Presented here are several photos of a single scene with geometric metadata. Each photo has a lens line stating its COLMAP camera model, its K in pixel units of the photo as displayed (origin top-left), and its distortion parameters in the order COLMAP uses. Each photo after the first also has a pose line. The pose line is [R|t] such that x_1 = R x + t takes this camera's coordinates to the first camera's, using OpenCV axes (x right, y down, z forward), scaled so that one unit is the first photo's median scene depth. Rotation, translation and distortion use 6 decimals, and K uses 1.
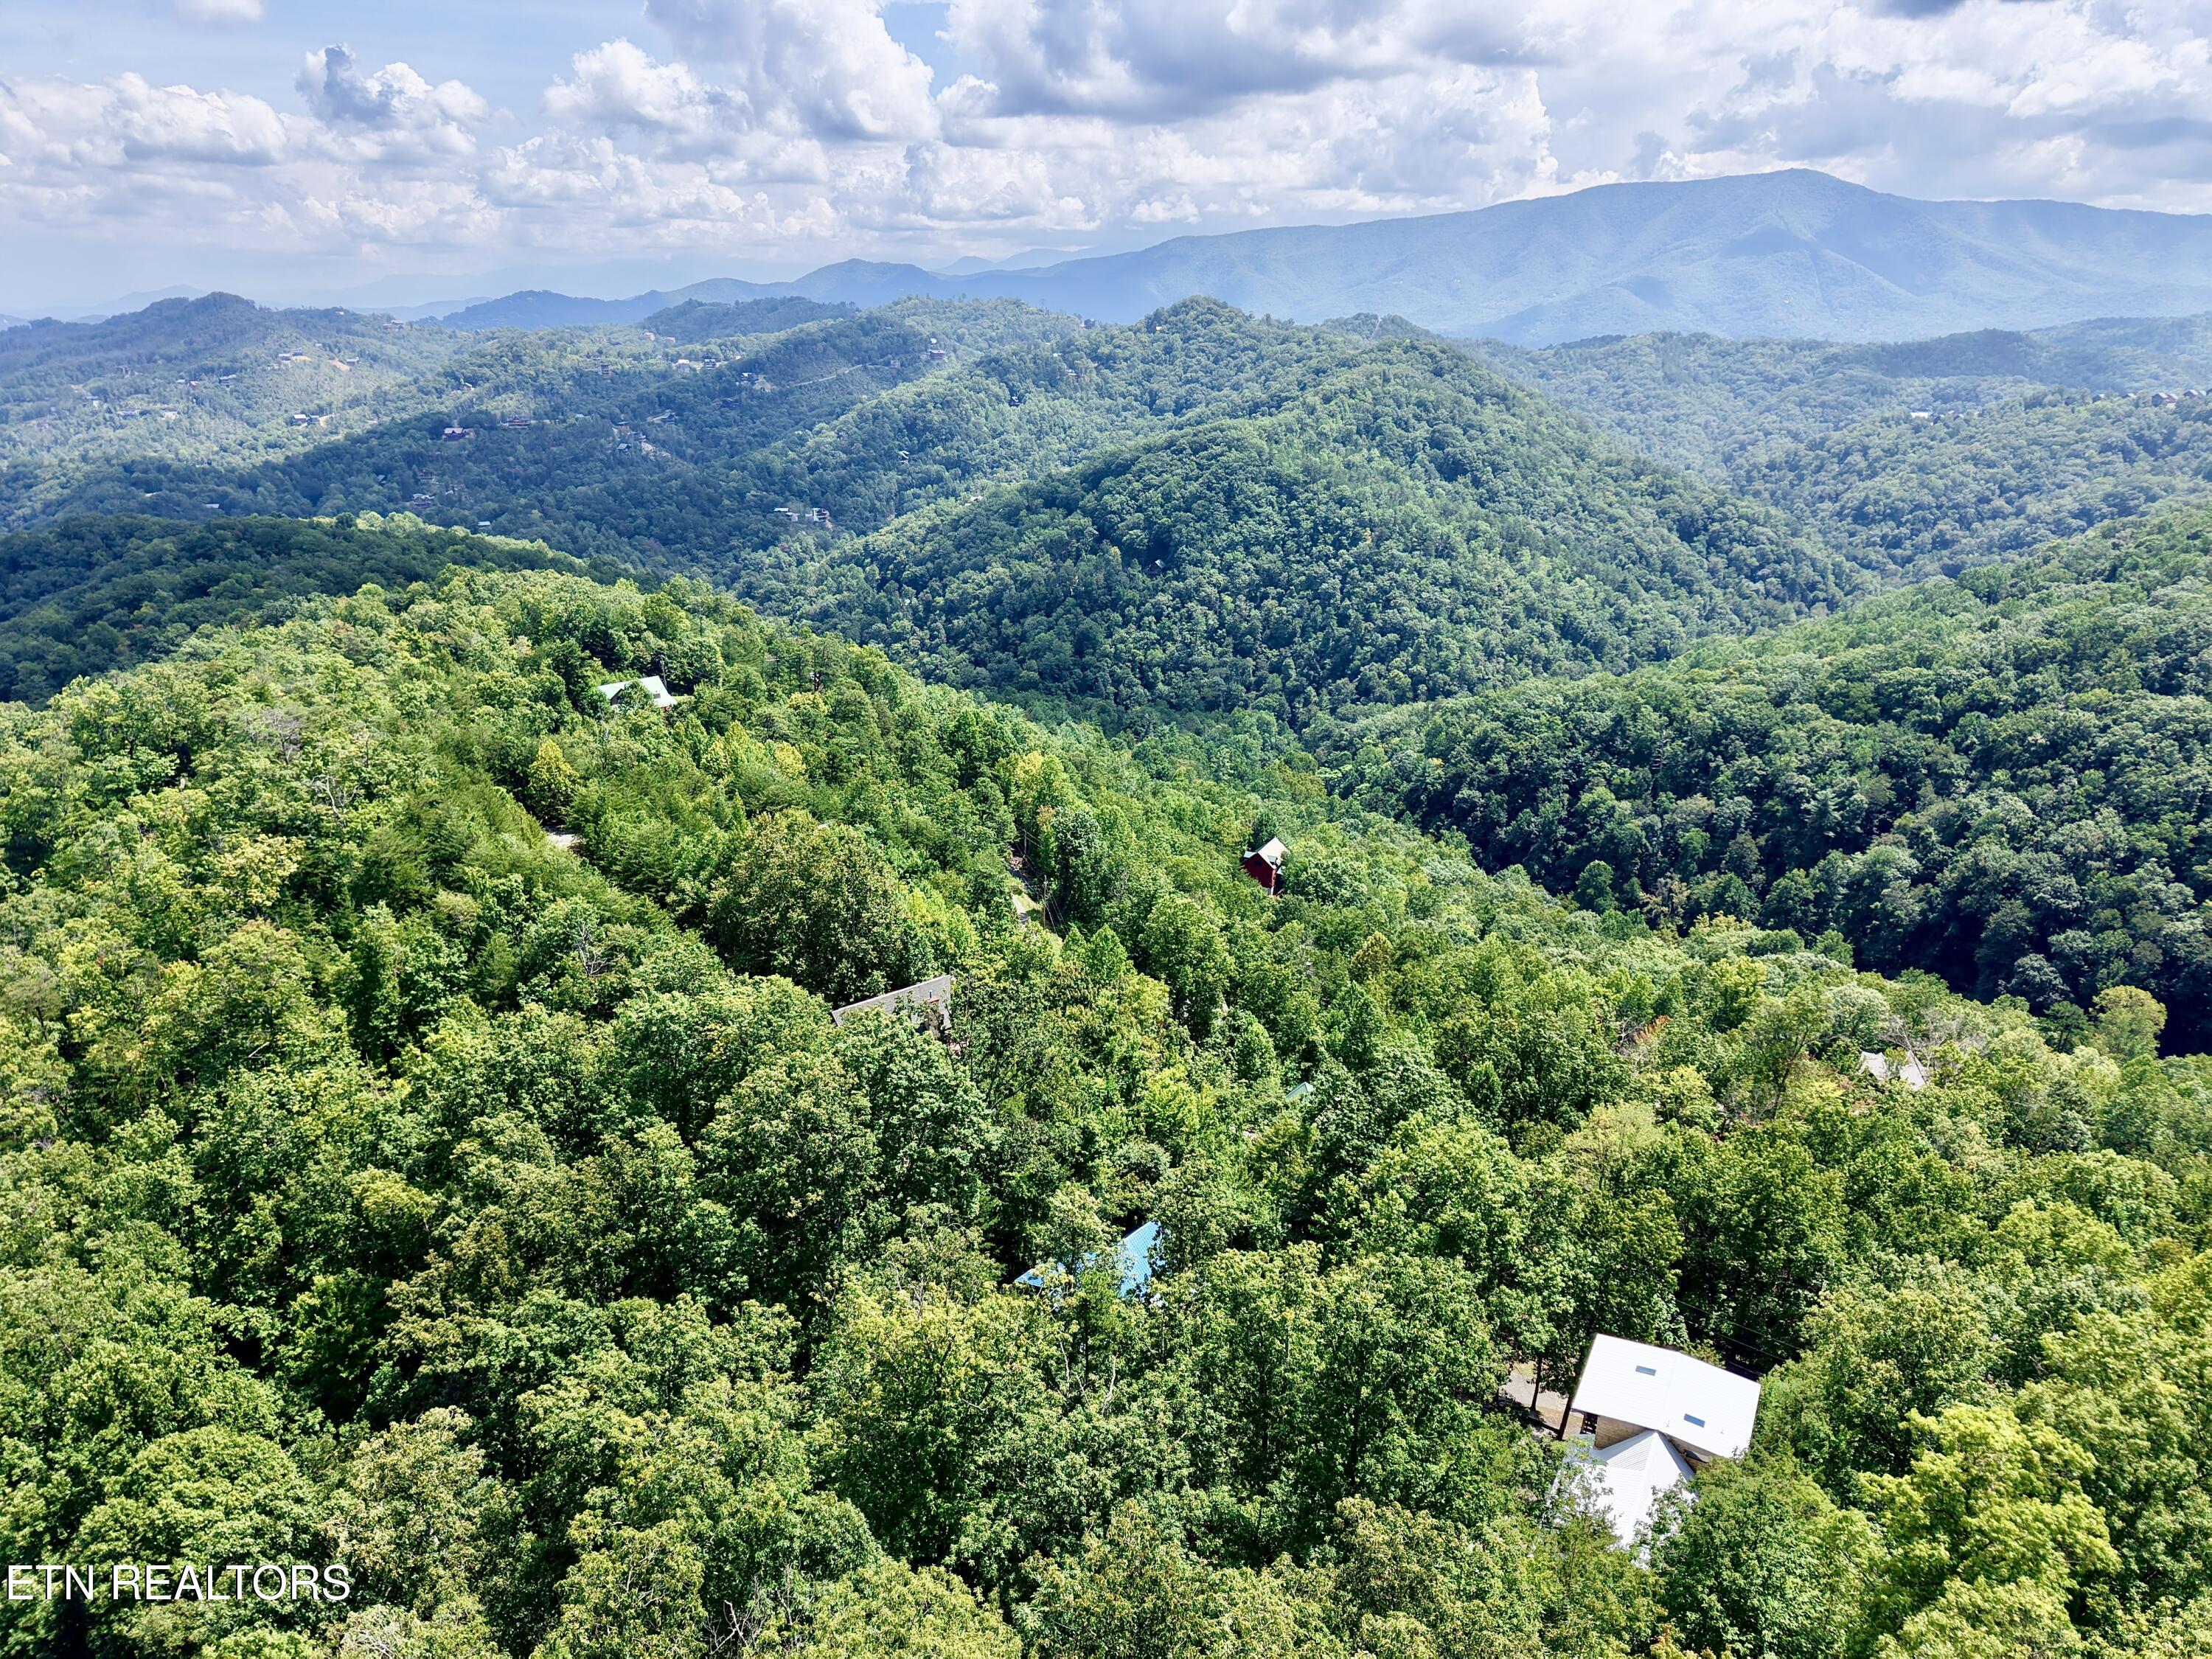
lens RADIAL K [[1442.1, 0, 1128.4], [0, 1442.1, 840.3], [0, 0, 1]] dist [0.046471, -0.047531]
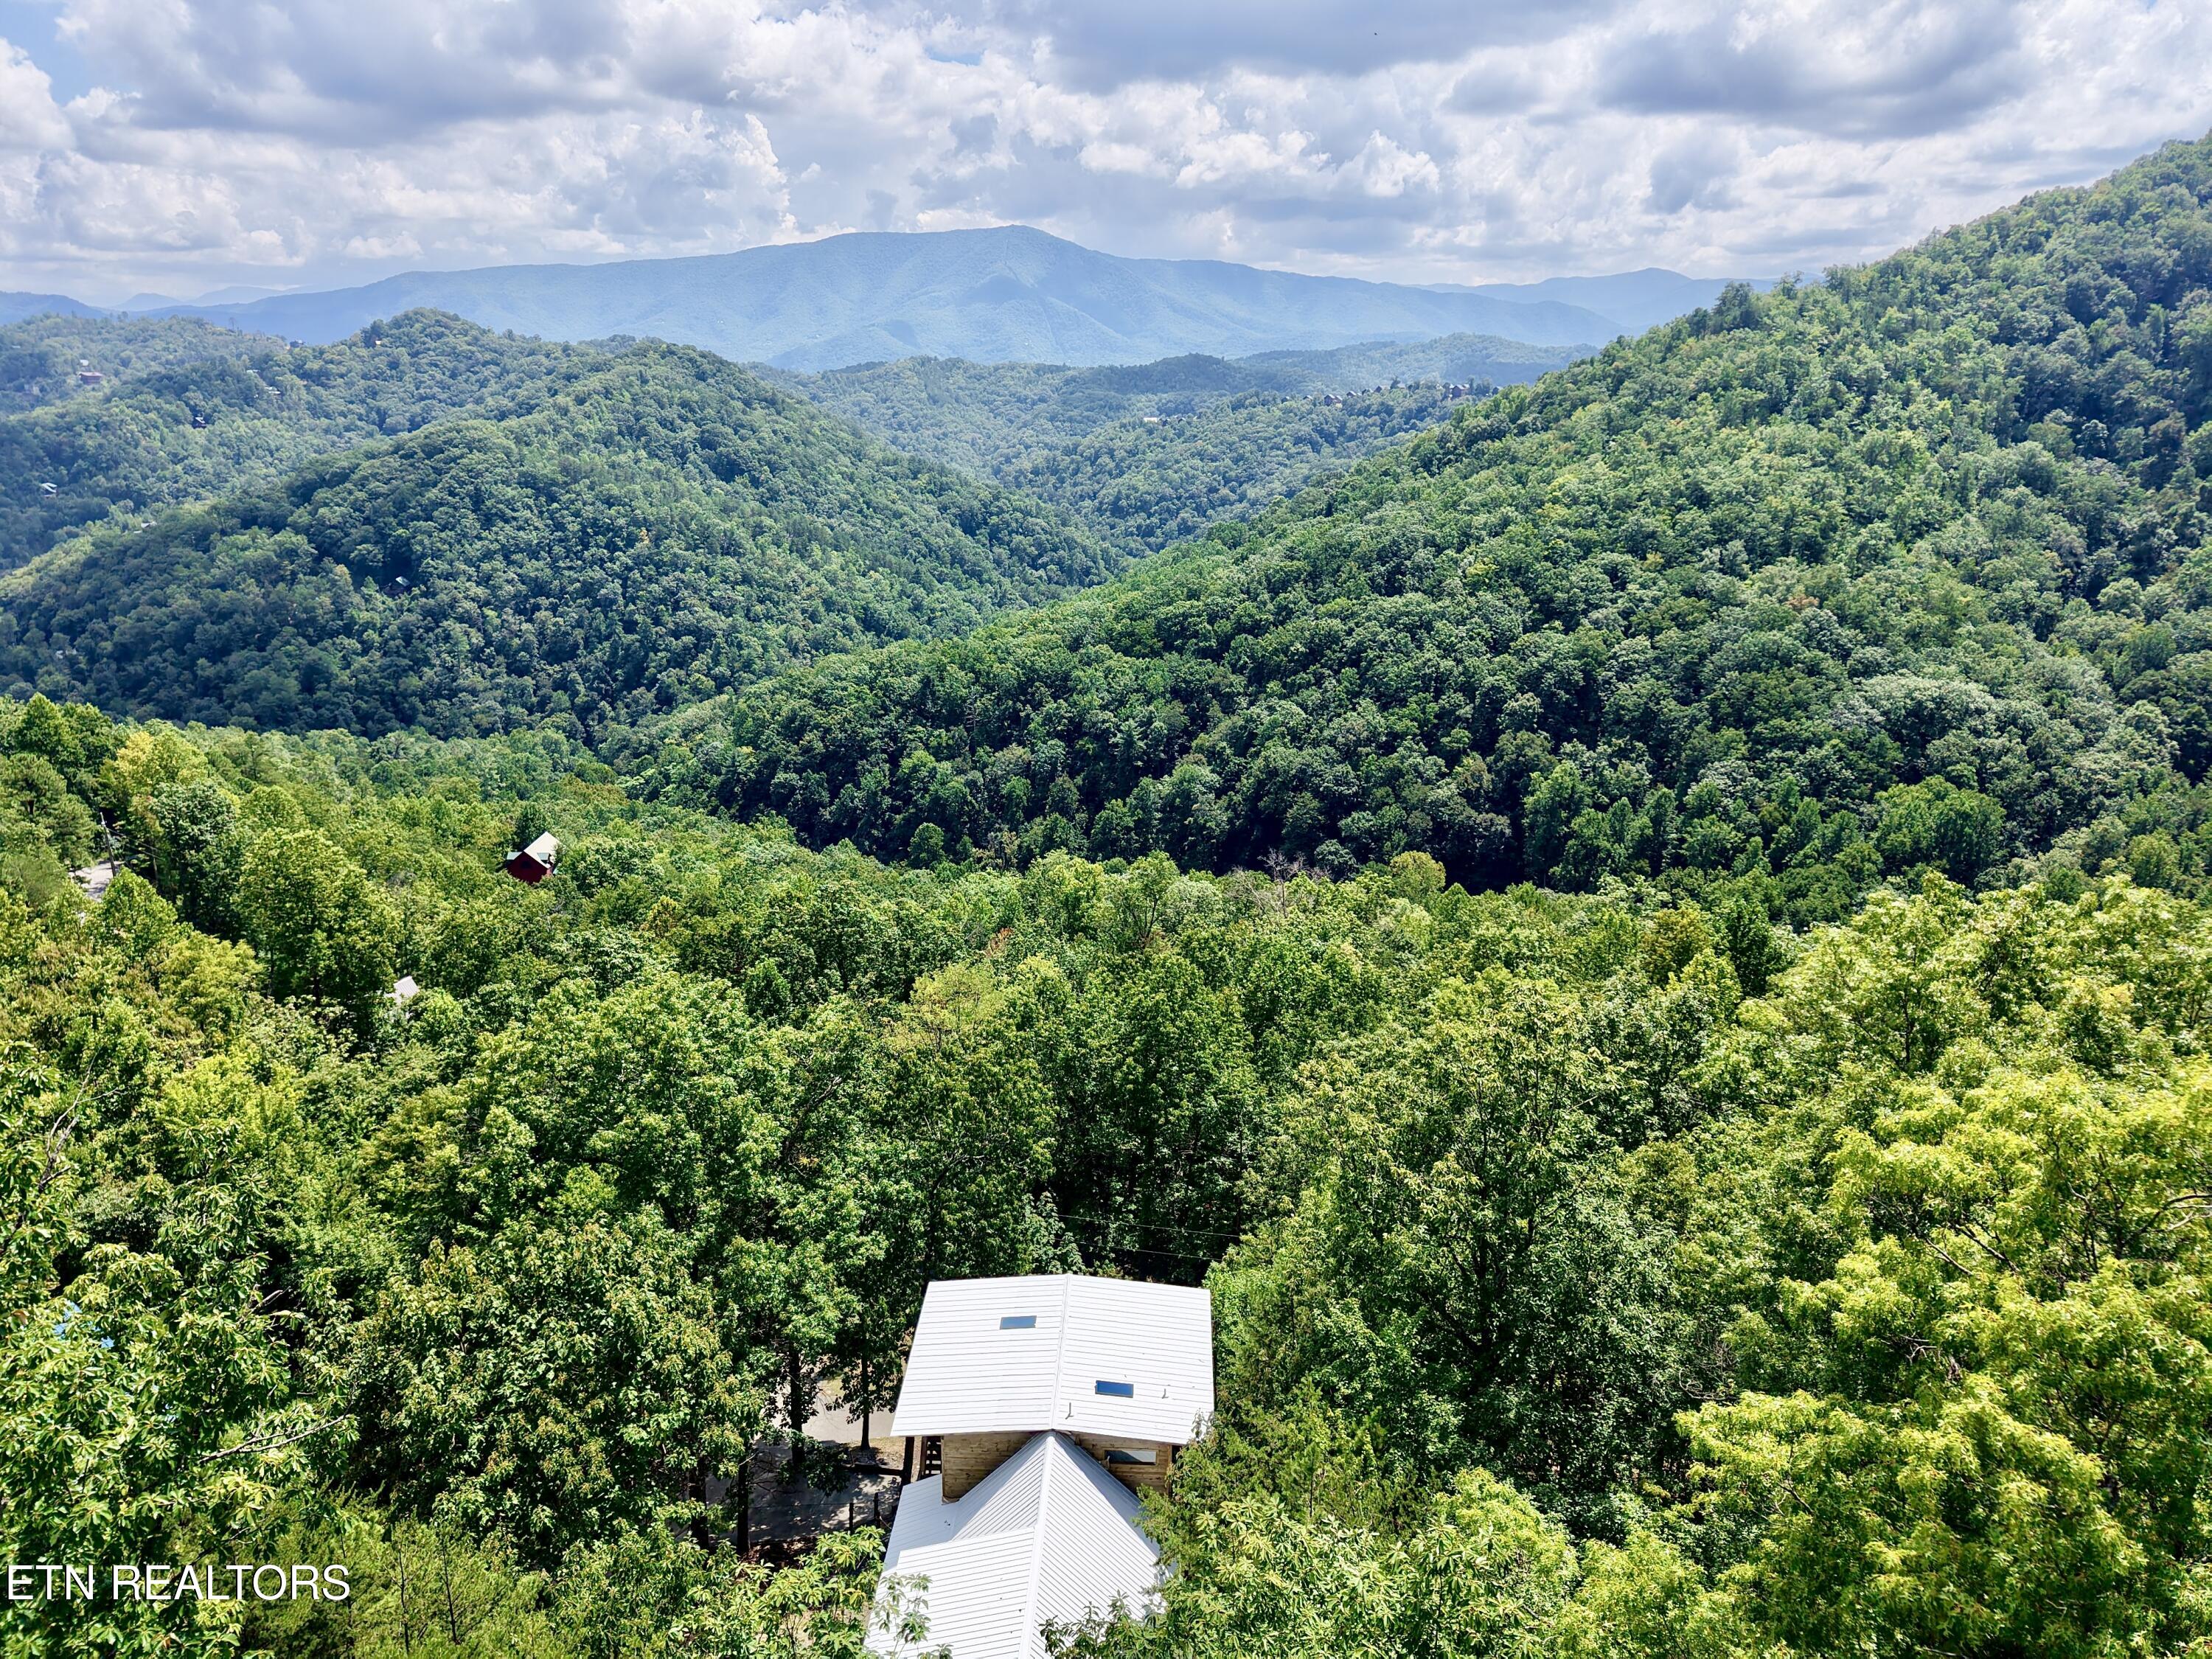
lens RADIAL K [[1451.5, 0, 1101.2], [0, 1451.5, 847.3], [0, 0, 1]] dist [0.060391, -0.063983]
pose [[0.900658, -0.138546, 0.411851, 0.032489], [0.146364, 0.989150, 0.012672, 0.033019], [-0.409137, 0.048867, 0.911163, 0.085356]]
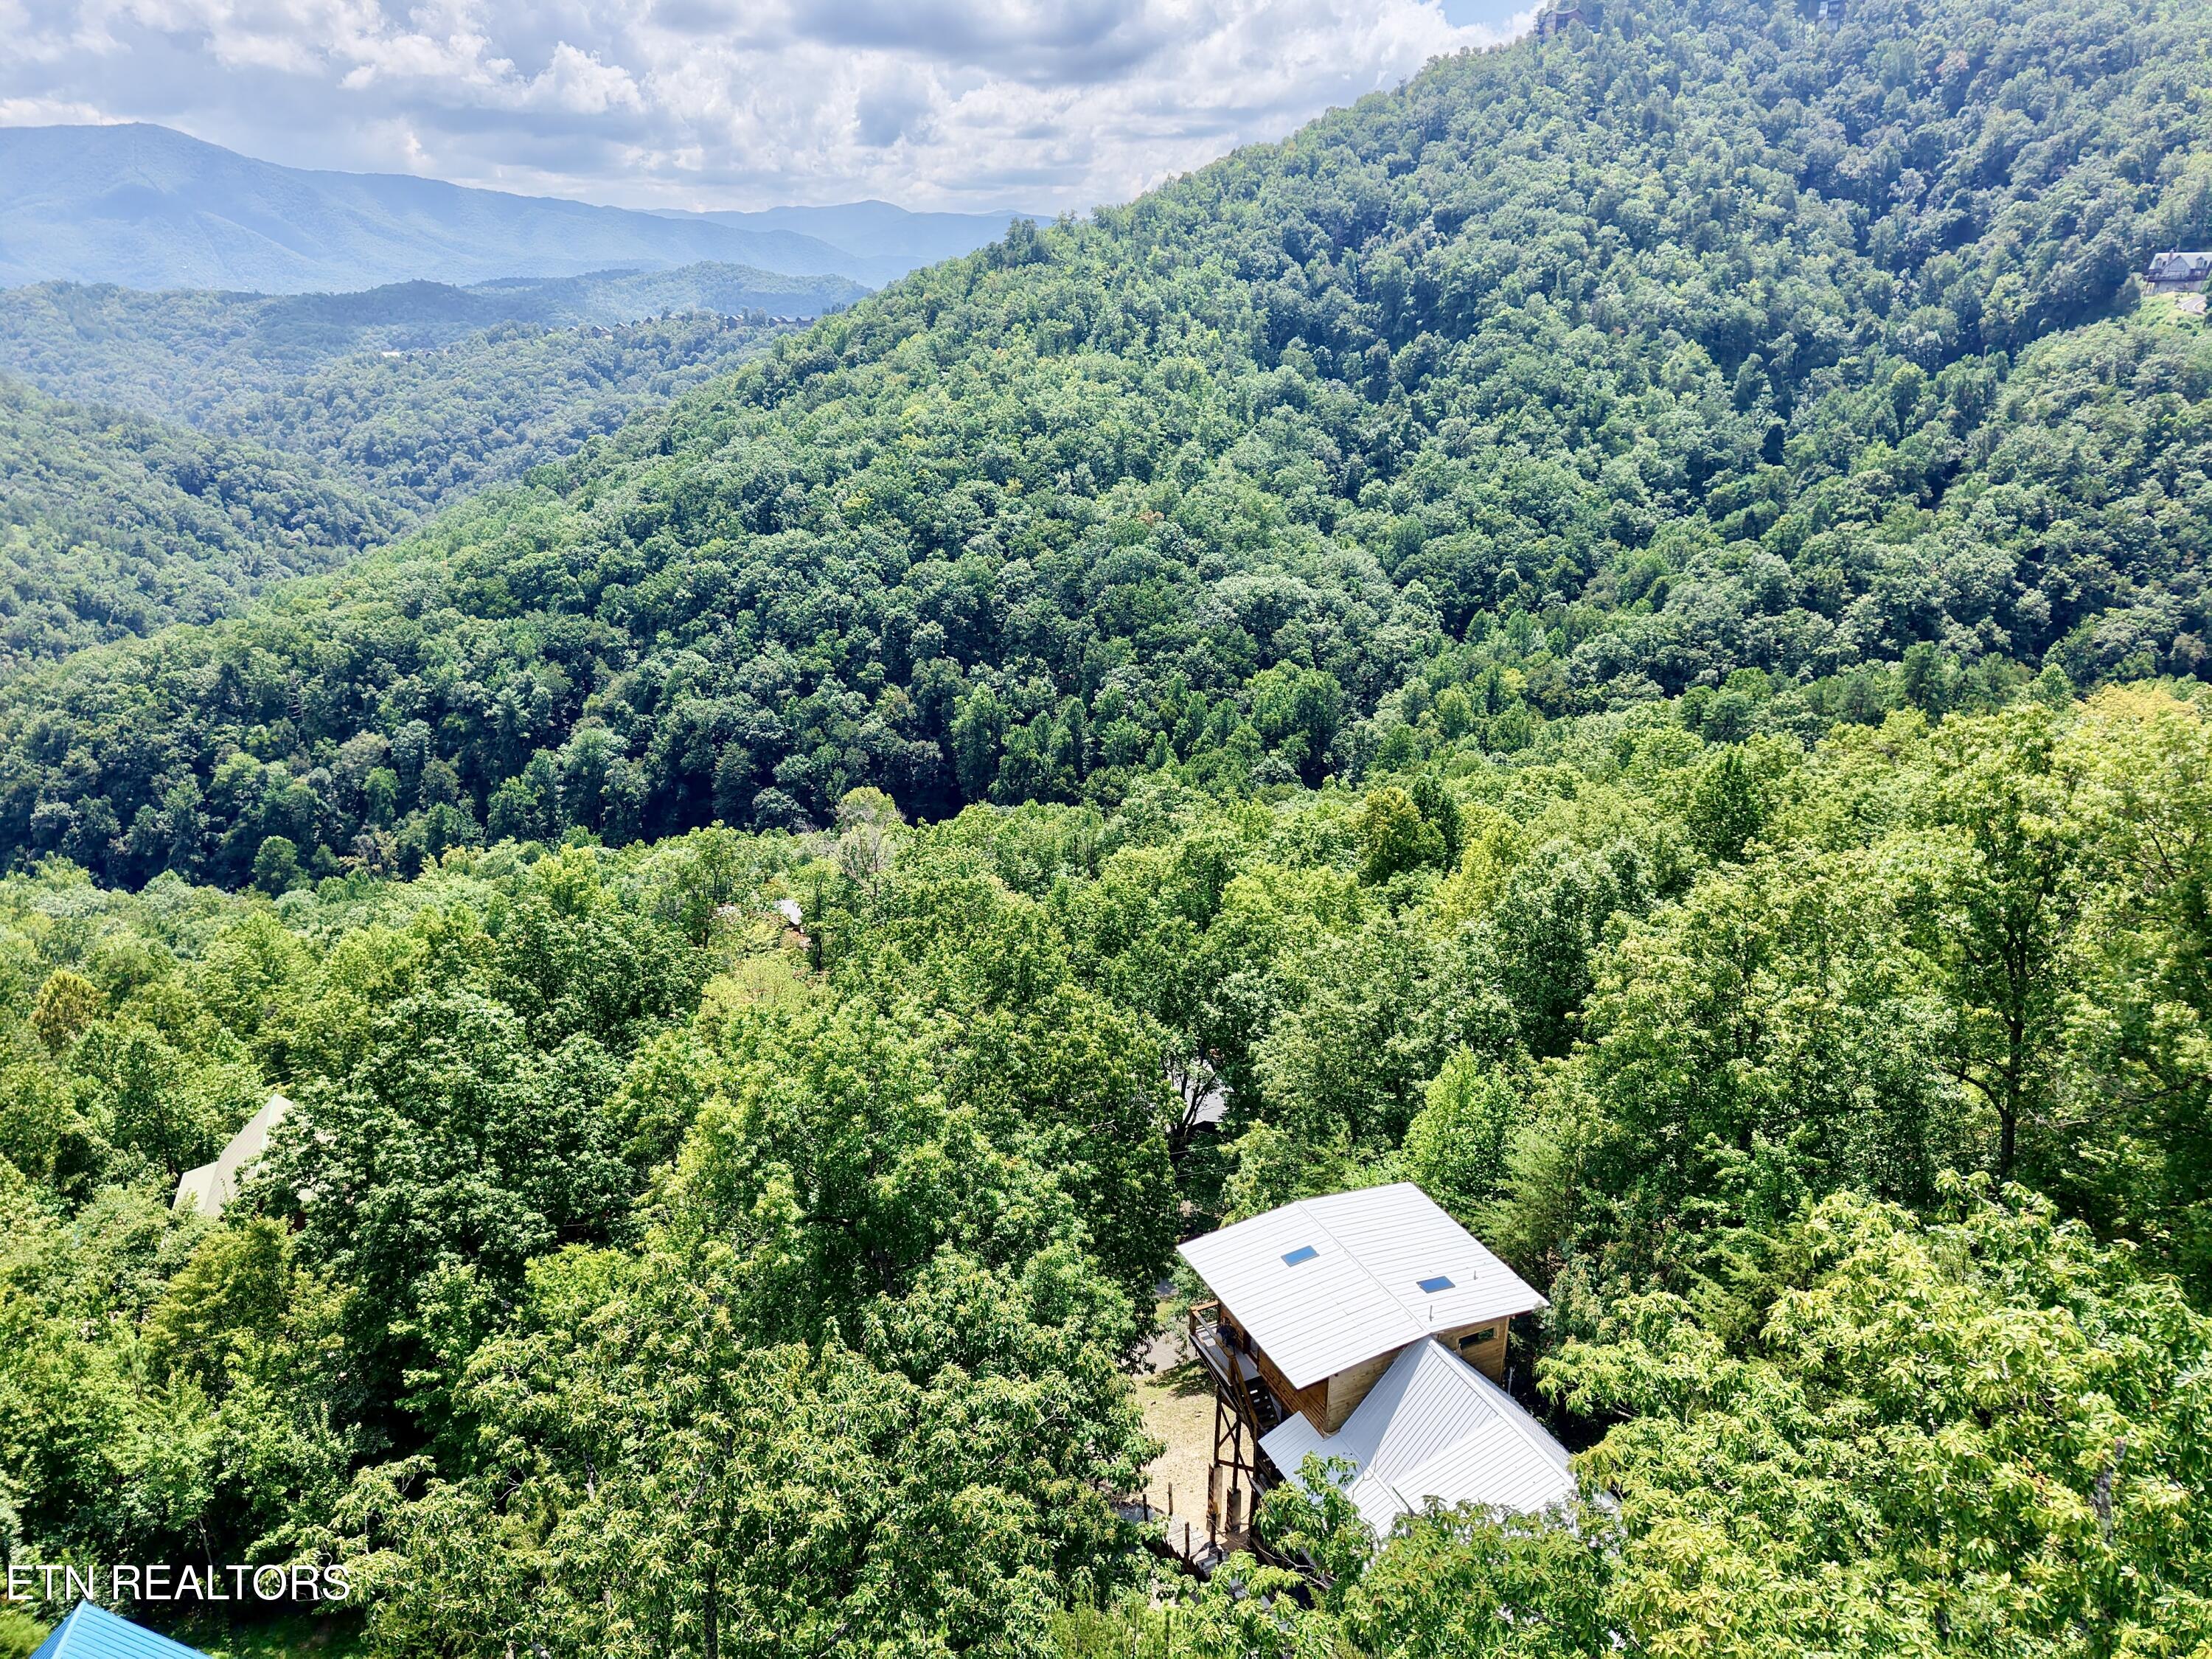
lens RADIAL K [[1471.4, 0, 1096.6], [0, 1471.4, 849.5], [0, 0, 1]] dist [0.004275, -0.006440]
pose [[0.604834, -0.281741, 0.744848, -0.009519], [0.263177, 0.953489, 0.146955, 0.020456], [-0.751608, 0.107144, 0.650850, 0.119104]]
